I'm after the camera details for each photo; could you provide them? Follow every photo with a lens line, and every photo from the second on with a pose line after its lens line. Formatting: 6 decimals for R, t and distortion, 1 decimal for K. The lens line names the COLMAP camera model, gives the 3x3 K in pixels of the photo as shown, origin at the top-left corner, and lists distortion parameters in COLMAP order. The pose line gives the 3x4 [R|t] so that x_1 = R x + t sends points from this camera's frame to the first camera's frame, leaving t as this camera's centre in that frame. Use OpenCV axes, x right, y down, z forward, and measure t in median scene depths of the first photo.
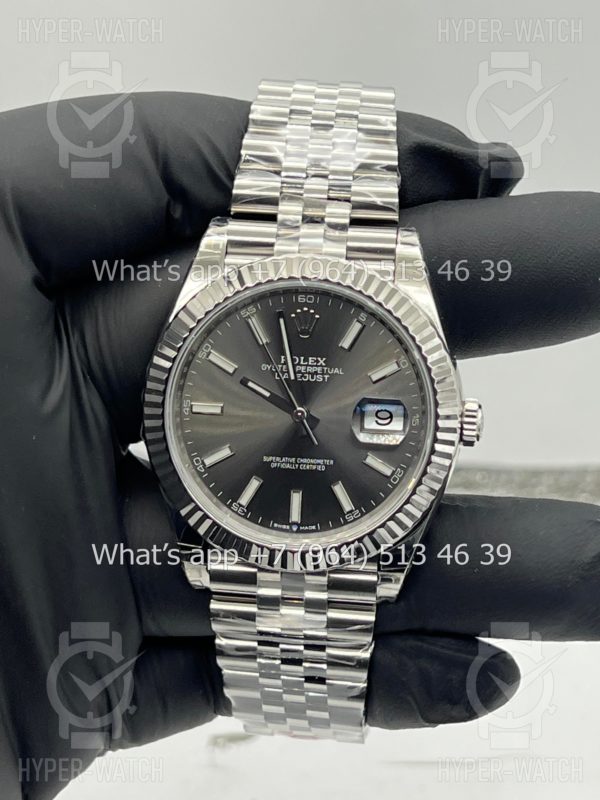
lens RADIAL K [[1783.1, 0, 299.8], [0, 1783.1, 396.6], [0, 0, 1]] dist [0.249060, 0.000000]
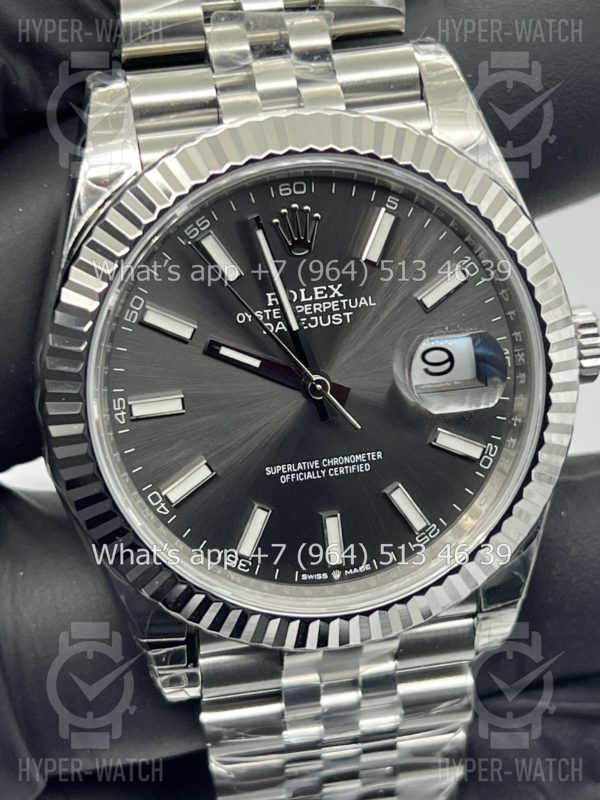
lens RADIAL K [[1783.1, 0, 295.6], [0, 1783.1, 392.9], [0, 0, 1]] dist [0.249060, 0.000000]
pose [[0.958812, -0.192218, 0.209121, -0.128483], [0.171134, 0.978537, 0.114801, -0.056003], [-0.226700, -0.074285, 0.971128, 0.430861]]
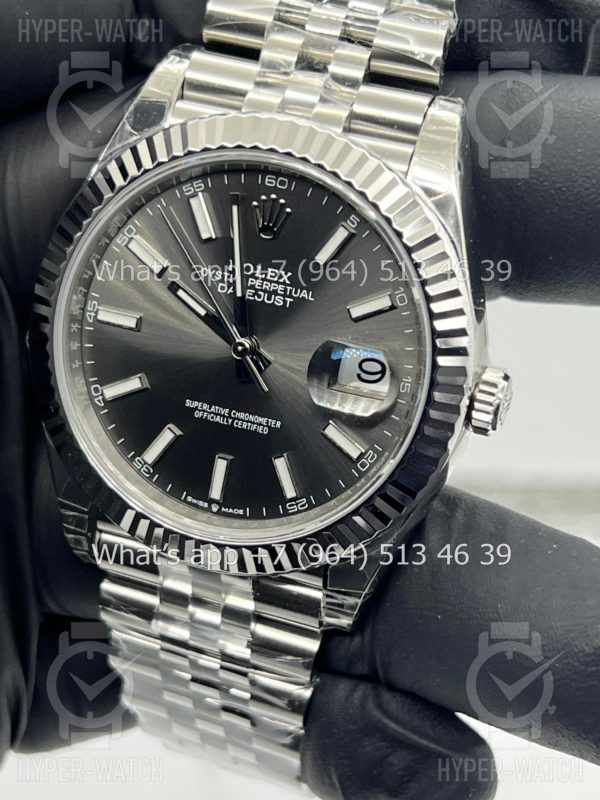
lens RADIAL K [[1783.1, 0, 294.4], [0, 1783.1, 404.0], [0, 0, 1]] dist [0.249060, 0.000000]
pose [[0.971306, 0.167308, -0.169035, 0.138402], [-0.150175, 0.982566, 0.109594, -0.047142], [0.184424, -0.081064, 0.979498, 0.326621]]
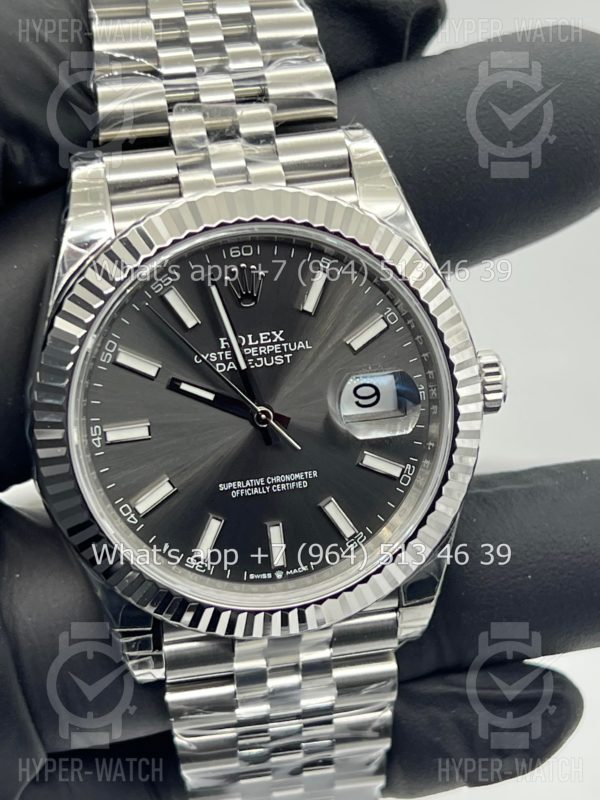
lens RADIAL K [[1783.1, 0, 296.8], [0, 1783.1, 402.5], [0, 0, 1]] dist [0.249060, 0.000000]
pose [[0.958850, -0.189041, 0.211827, -0.132753], [0.169732, 0.979765, 0.106071, -0.066621], [-0.227593, -0.065752, 0.971534, 0.317570]]
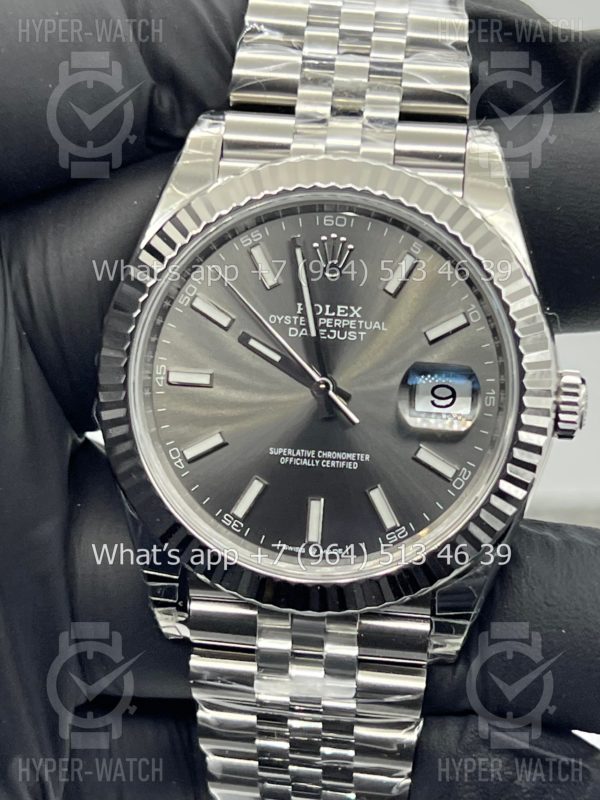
lens RADIAL K [[1783.1, 0, 307.2], [0, 1783.1, 405.4], [0, 0, 1]] dist [0.249060, 0.000000]
pose [[0.999789, 0.017646, -0.010534, 0.001350], [-0.018005, 0.999224, -0.035034, 0.041183], [0.009908, 0.035216, 0.999331, 0.305355]]
